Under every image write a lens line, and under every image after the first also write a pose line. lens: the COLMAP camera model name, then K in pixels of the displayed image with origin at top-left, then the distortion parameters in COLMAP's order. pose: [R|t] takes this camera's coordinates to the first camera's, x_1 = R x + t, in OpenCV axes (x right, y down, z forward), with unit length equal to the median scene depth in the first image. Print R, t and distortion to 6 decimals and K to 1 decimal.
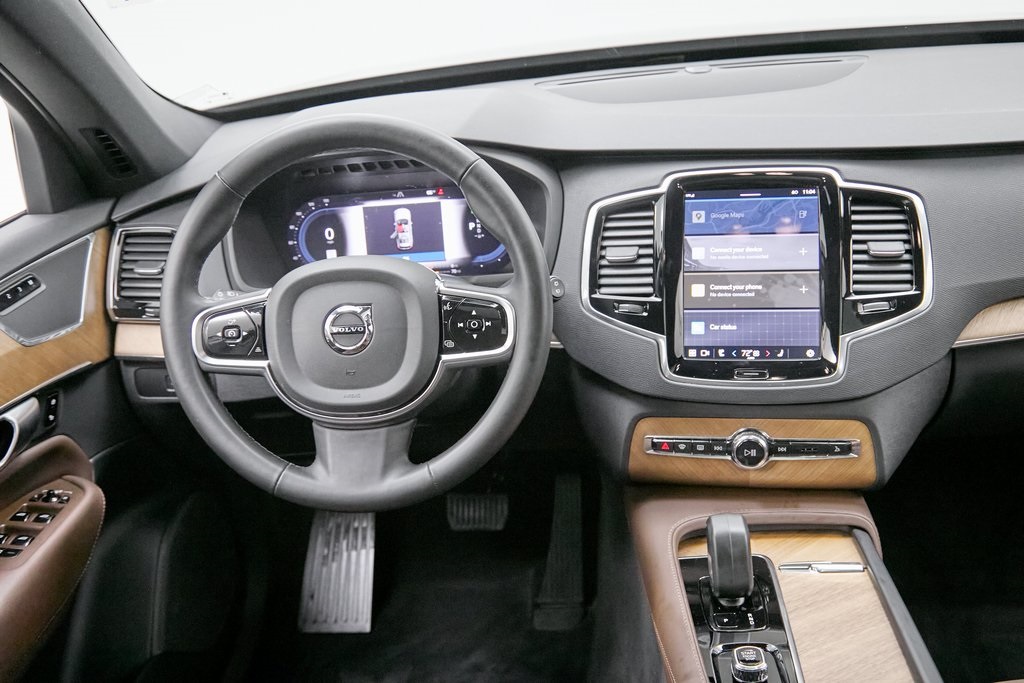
lens RADIAL K [[1016.8, 0, 513.9], [0, 1016.8, 346.4], [0, 0, 1]] dist [0.019262, 0.000000]
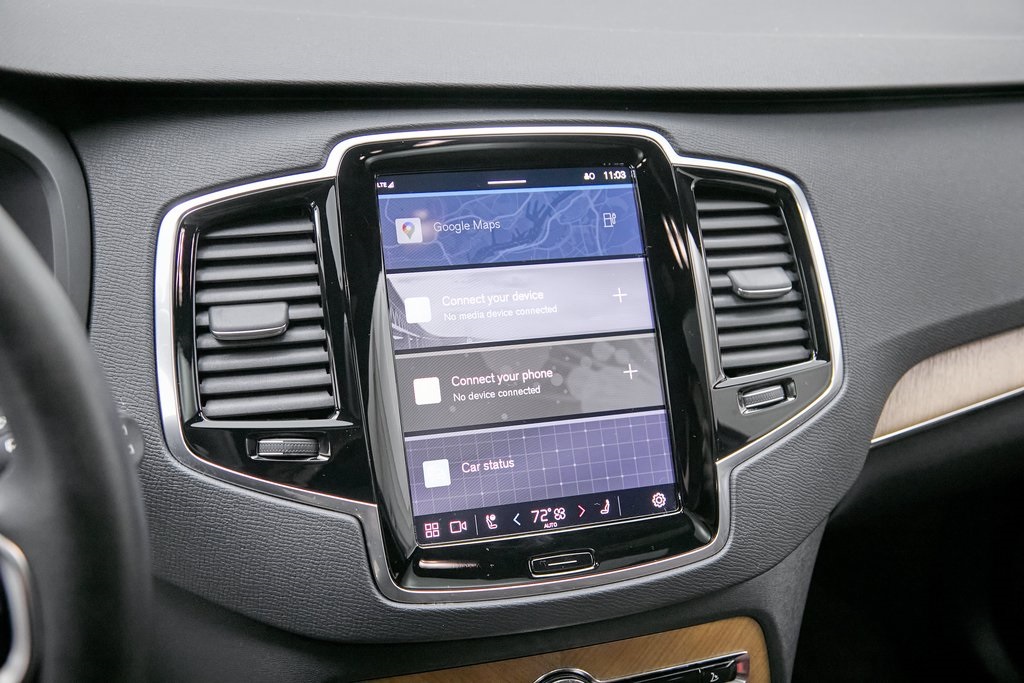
lens RADIAL K [[1115.4, 0, 513.4], [0, 1115.4, 341.7], [0, 0, 1]] dist [0.001612, 0.000000]
pose [[0.872682, -0.082999, 0.481183, -0.027042], [0.076536, 0.996518, 0.033081, -0.091979], [-0.482253, 0.007959, 0.875996, 0.543168]]
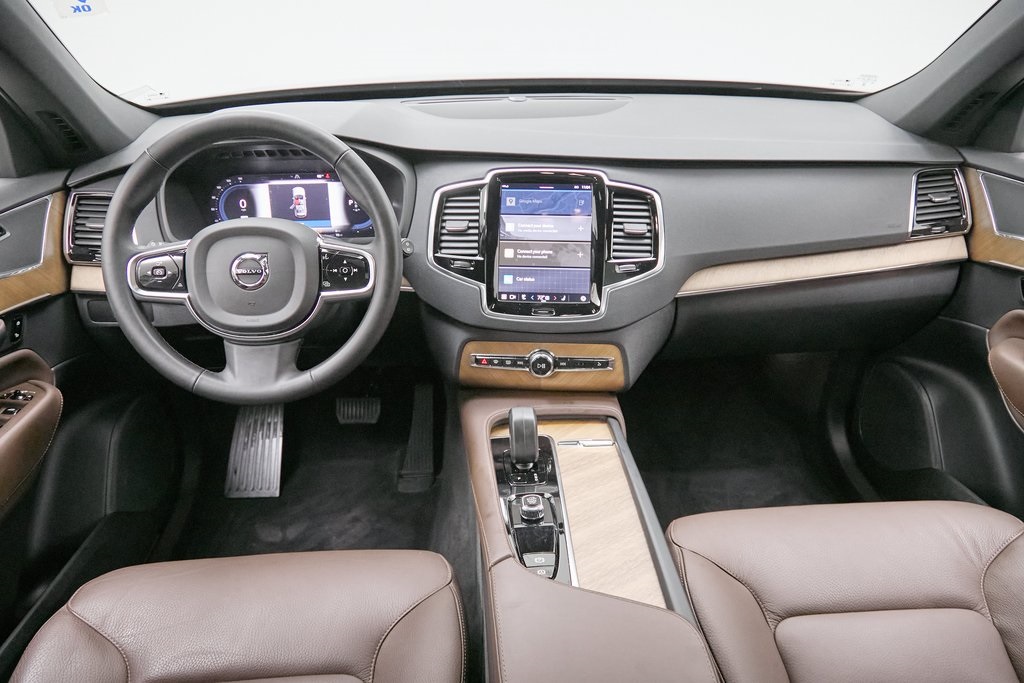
lens RADIAL K [[711.3, 0, 512.3], [0, 711.3, 345.1], [0, 0, 1]] dist [0.009886, -0.007913]
pose [[0.988239, 0.013133, 0.152350, 0.034906], [-0.022009, 0.998148, 0.056716, 0.017361], [-0.151323, -0.059402, 0.986698, 0.003849]]
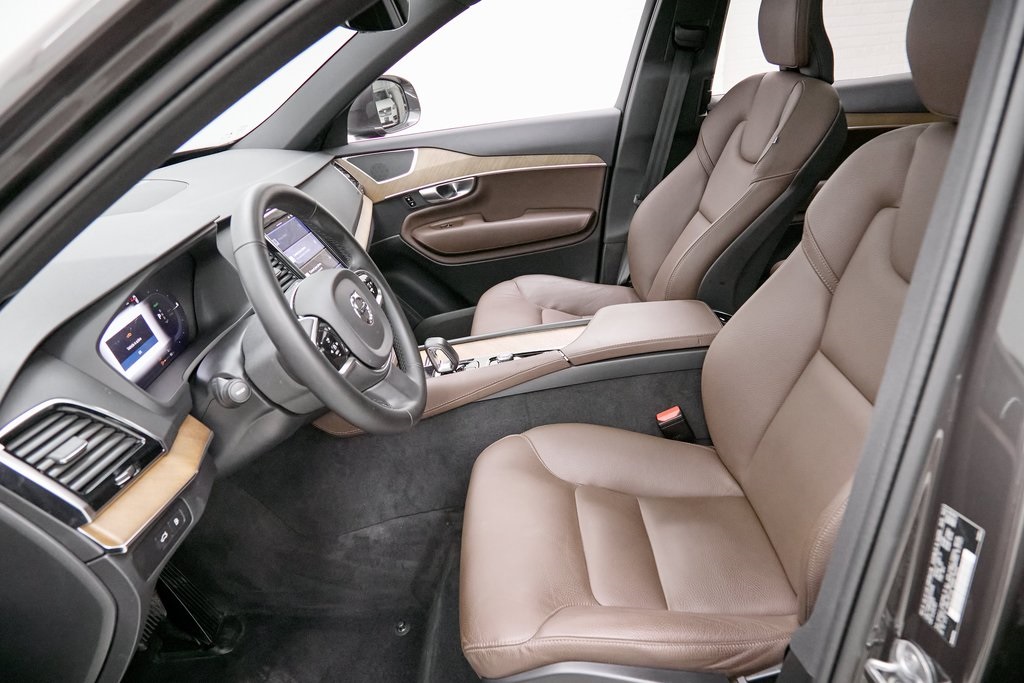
lens RADIAL K [[711.3, 0, 521.8], [0, 711.3, 345.7], [0, 0, 1]] dist [0.009886, -0.007913]
pose [[-0.076451, -0.322551, 0.943460, -1.018635], [0.509679, 0.800619, 0.315017, -0.157044], [-0.856961, 0.504945, 0.103190, 0.636962]]
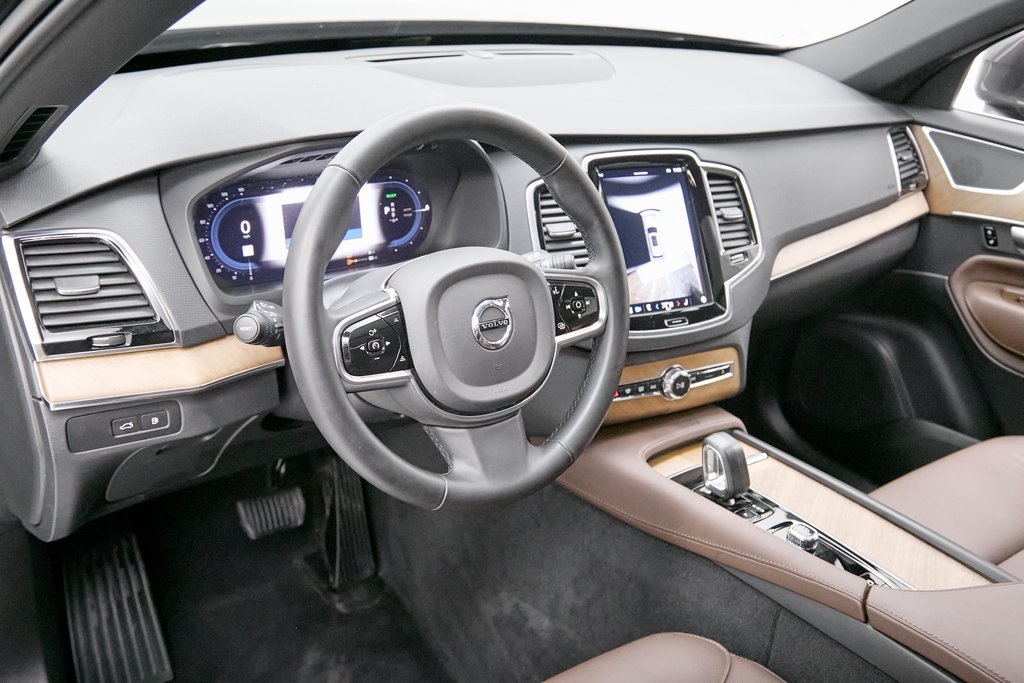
lens RADIAL K [[1016.8, 0, 514.6], [0, 1016.8, 343.2], [0, 0, 1]] dist [0.019262, 0.000000]
pose [[0.728918, -0.137528, 0.670645, -0.713734], [0.109095, 0.990431, 0.084532, -0.069893], [-0.675852, 0.011547, 0.736946, 0.226783]]
